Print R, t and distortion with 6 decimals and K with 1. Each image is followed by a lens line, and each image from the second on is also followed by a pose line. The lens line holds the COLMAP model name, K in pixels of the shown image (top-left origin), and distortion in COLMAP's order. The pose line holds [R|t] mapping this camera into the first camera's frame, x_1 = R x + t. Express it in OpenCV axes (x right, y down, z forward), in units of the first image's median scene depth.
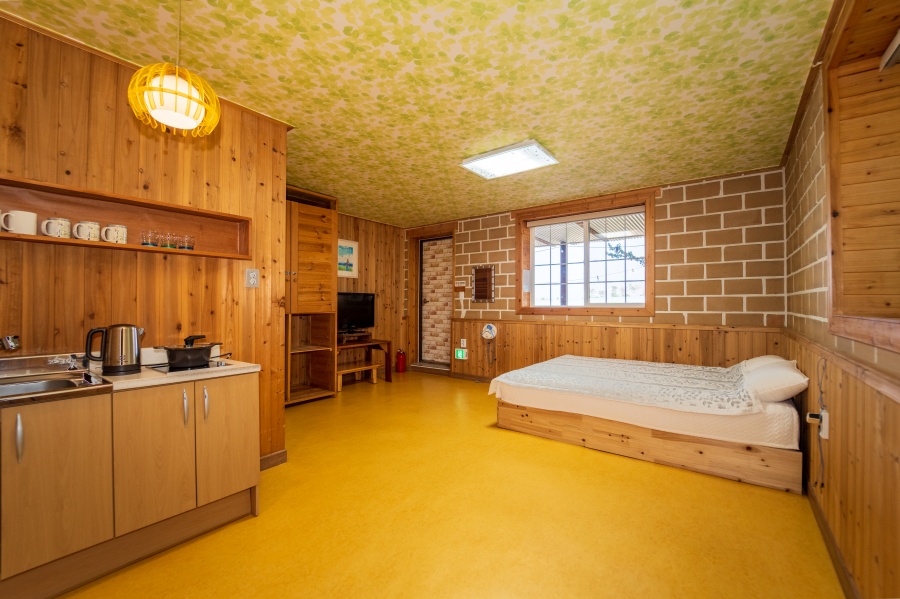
lens RADIAL K [[376.6, 0, 452.8], [0, 376.6, 301.1], [0, 0, 1]] dist [-0.000216, 0.000257]
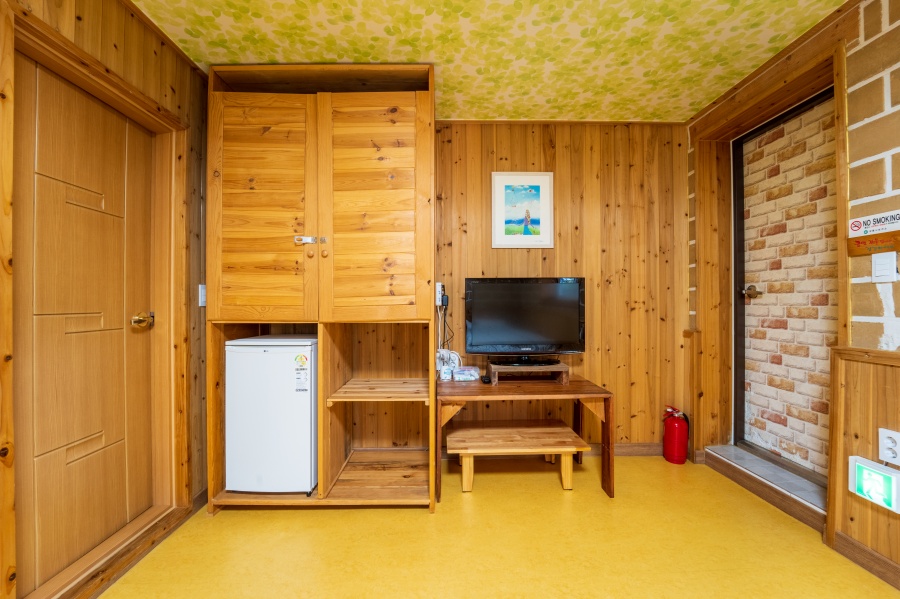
lens RADIAL K [[376.6, 0, 452.8], [0, 376.6, 301.1], [0, 0, 1]] dist [-0.000216, 0.000257]
pose [[0.625481, -0.008420, -0.780194, 0.039450], [0.013624, 0.999907, 0.000131, 0.005165], [0.780120, -0.010711, 0.625538, 0.553837]]
